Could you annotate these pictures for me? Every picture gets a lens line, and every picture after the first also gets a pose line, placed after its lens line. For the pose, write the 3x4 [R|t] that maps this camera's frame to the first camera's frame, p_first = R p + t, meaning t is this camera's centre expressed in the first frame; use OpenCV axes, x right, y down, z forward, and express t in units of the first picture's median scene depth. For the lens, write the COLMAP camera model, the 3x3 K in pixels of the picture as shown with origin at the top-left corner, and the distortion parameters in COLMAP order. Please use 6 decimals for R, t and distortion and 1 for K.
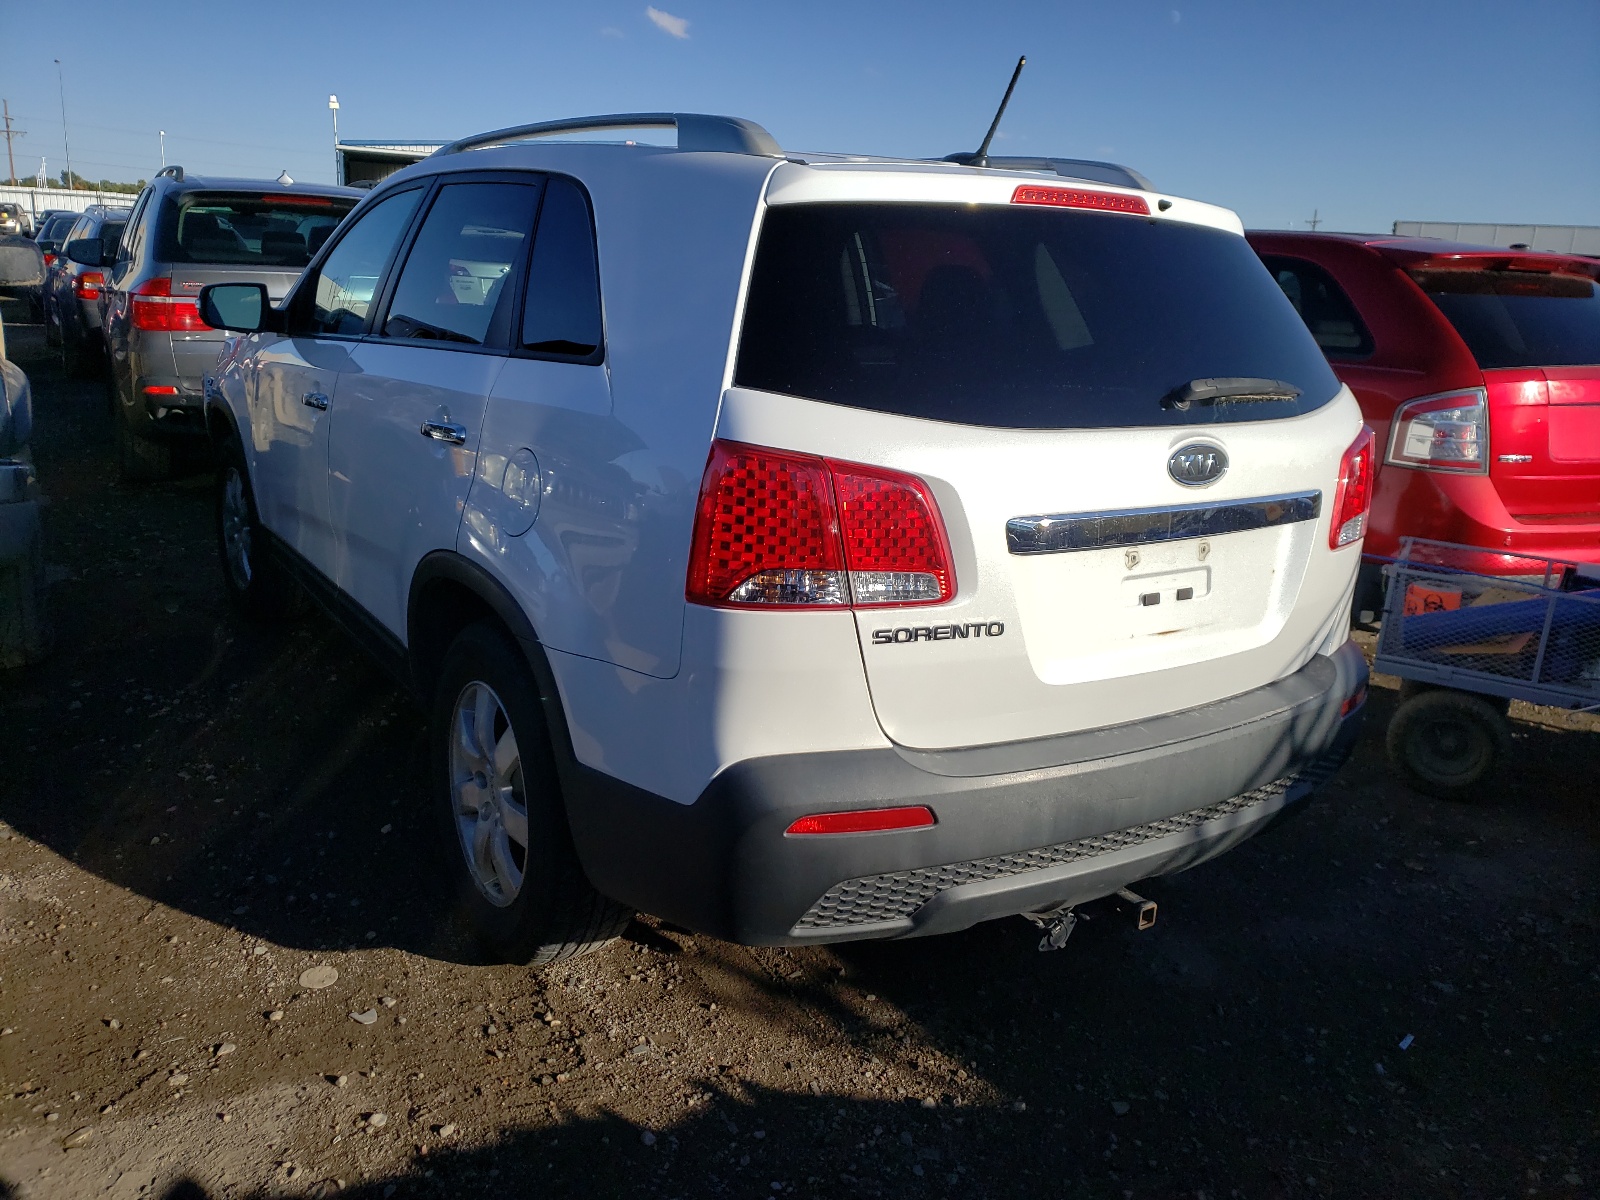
lens RADIAL K [[1284.0, 0, 800.0], [0, 1284.0, 600.0], [0, 0, 1]] dist [0.007868, 0.011506]
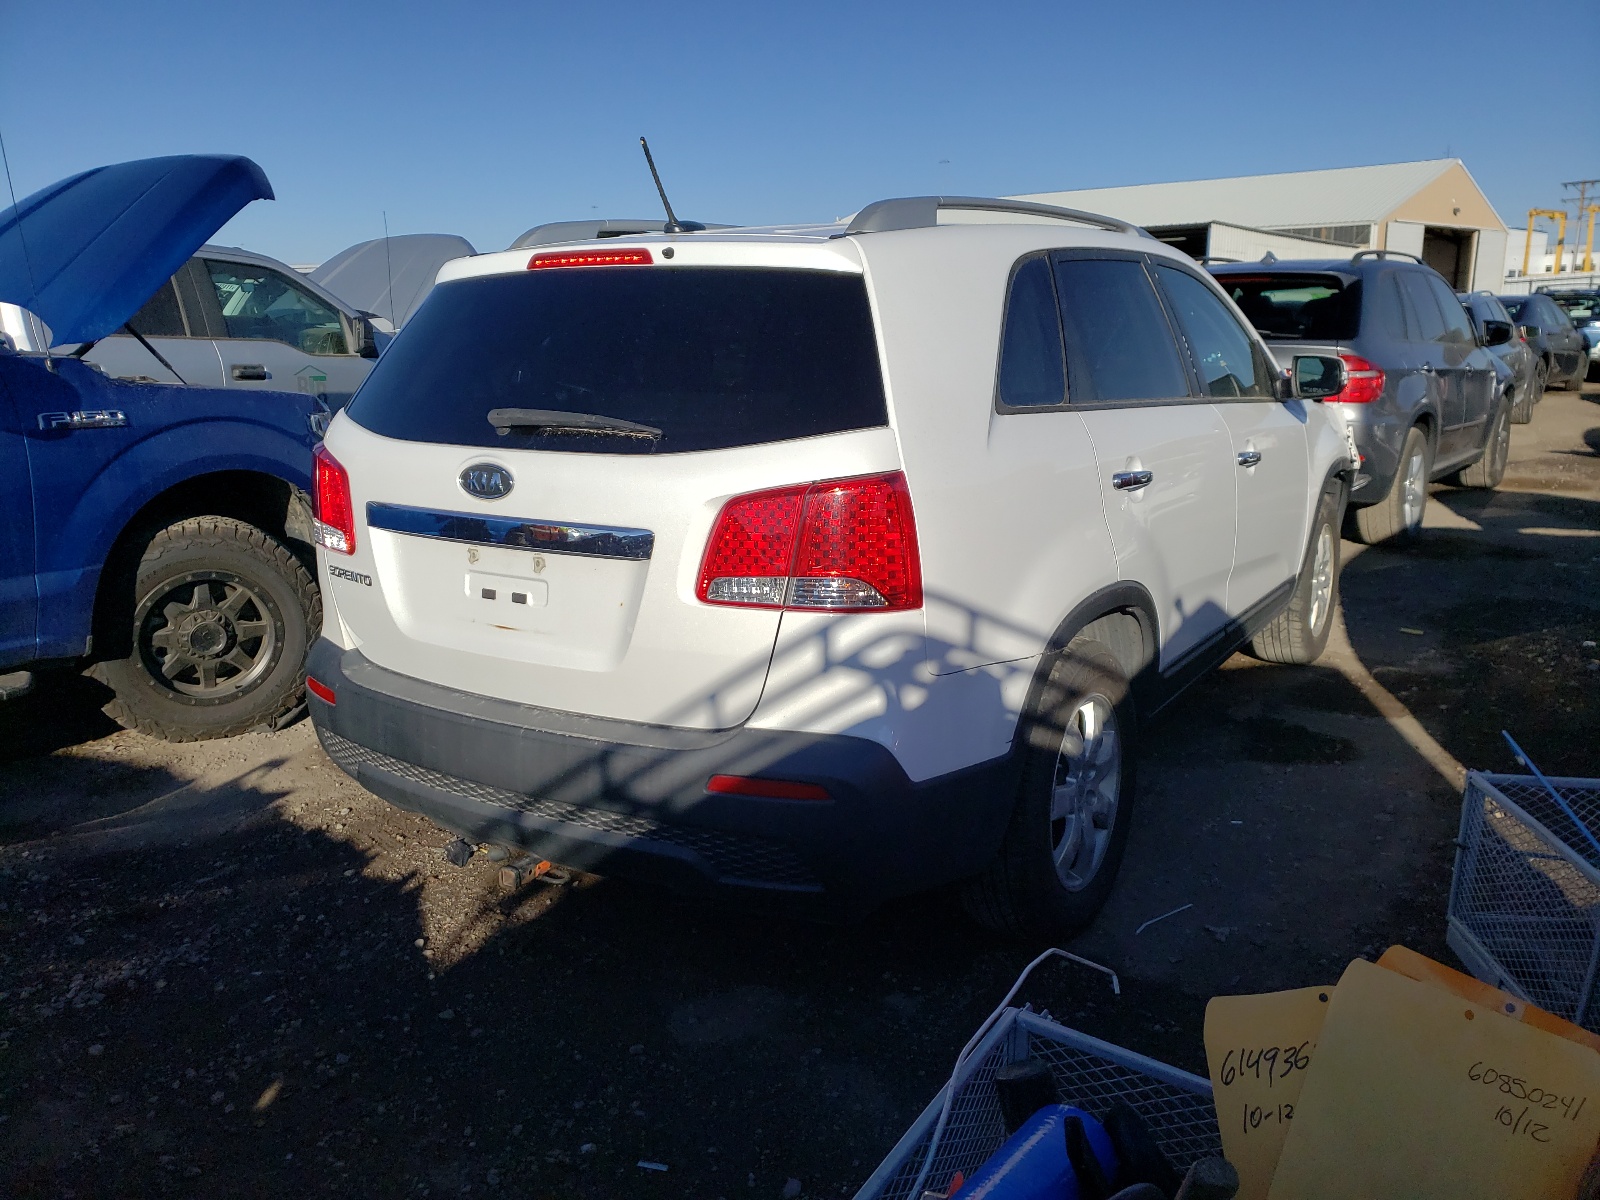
lens RADIAL K [[1284.0, 0, 800.0], [0, 1284.0, 600.0], [0, 0, 1]] dist [0.007868, 0.011506]
pose [[0.379112, 0.149993, -0.913113, 1.416003], [-0.204079, 0.976031, 0.075598, -0.138449], [0.902566, 0.157688, 0.400636, 0.764738]]
